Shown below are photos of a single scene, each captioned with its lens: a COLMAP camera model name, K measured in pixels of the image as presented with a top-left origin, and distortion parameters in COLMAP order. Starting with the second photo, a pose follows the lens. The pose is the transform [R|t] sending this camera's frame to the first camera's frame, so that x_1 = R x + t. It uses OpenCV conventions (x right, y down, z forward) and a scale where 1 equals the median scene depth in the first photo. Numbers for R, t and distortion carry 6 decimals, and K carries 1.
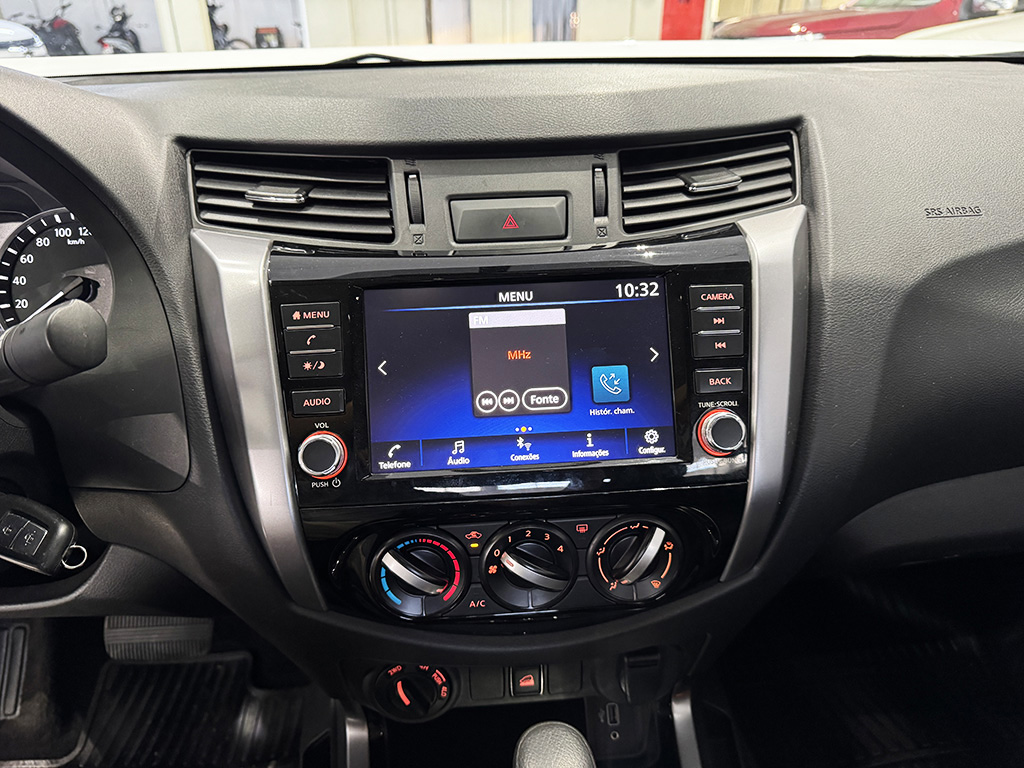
lens RADIAL K [[723.8, 0, 509.9], [0, 723.8, 415.4], [0, 0, 1]] dist [0.082391, -0.167952]
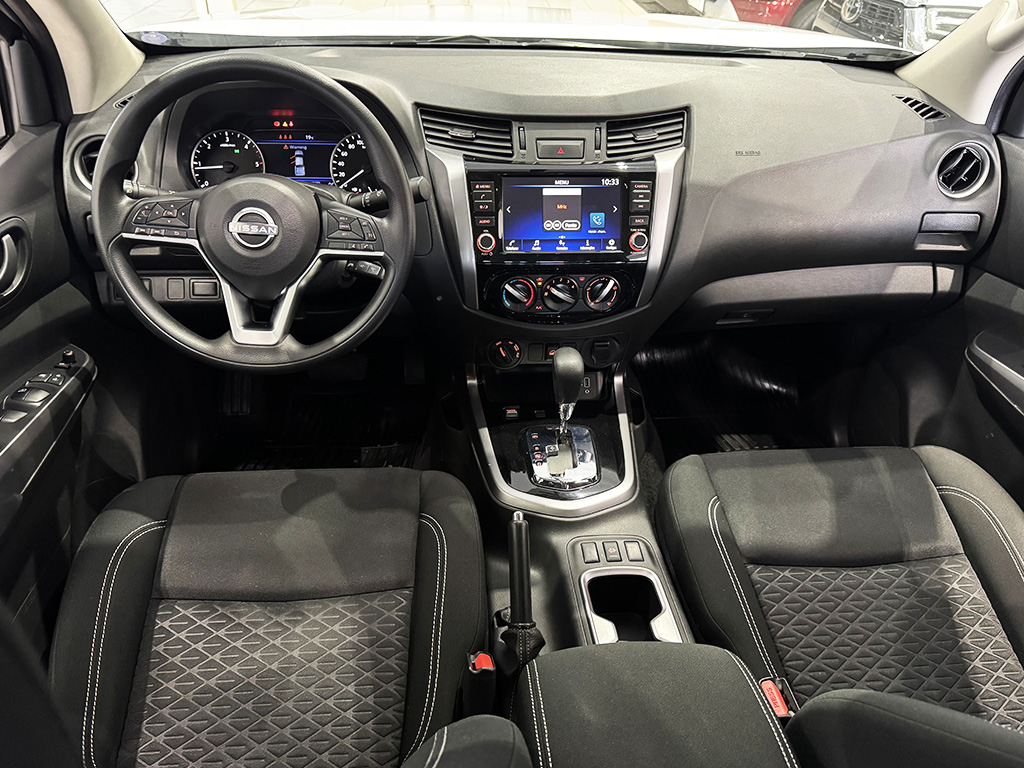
lens RADIAL K [[728.6, 0, 493.4], [0, 728.6, 415.9], [0, 0, 1]] dist [0.086270, -0.130317]
pose [[0.998760, 0.040808, 0.028515, -0.263397], [-0.044502, 0.988580, 0.143973, 0.274072], [-0.022315, -0.145063, 0.989171, -1.596153]]
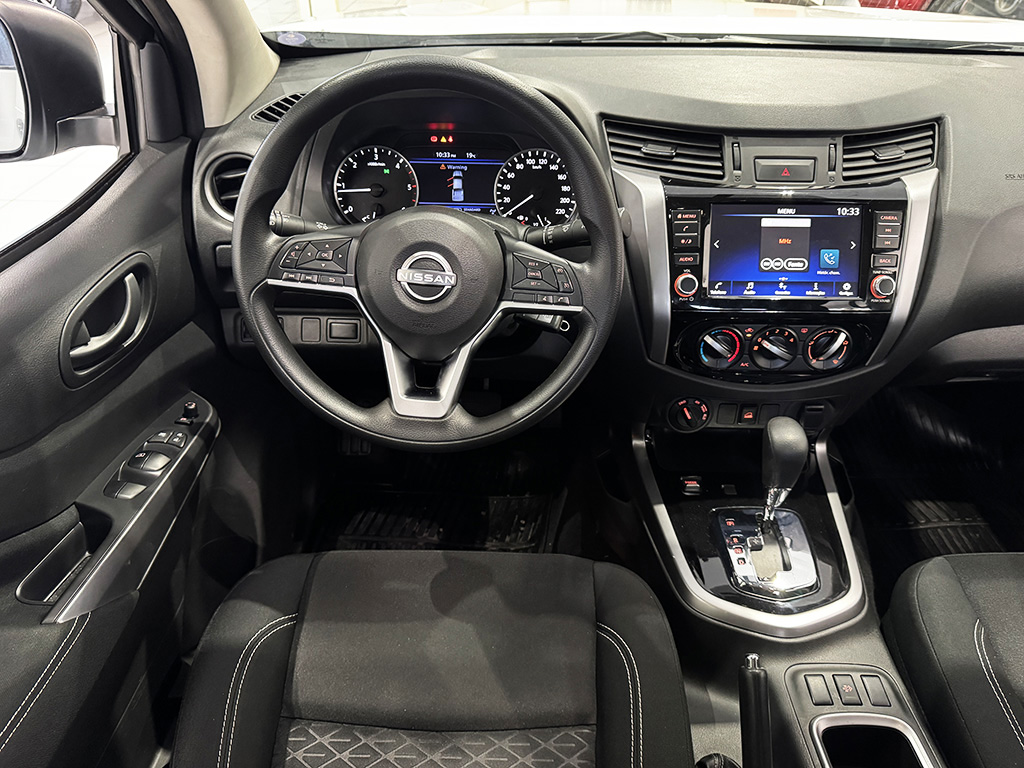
lens RADIAL K [[728.6, 0, 493.4], [0, 728.6, 415.9], [0, 0, 1]] dist [0.086270, -0.130317]
pose [[0.994739, 0.077439, -0.067060, -0.603844], [-0.066662, 0.986399, 0.150242, 0.137736], [0.077782, -0.144981, 0.986372, -1.130980]]
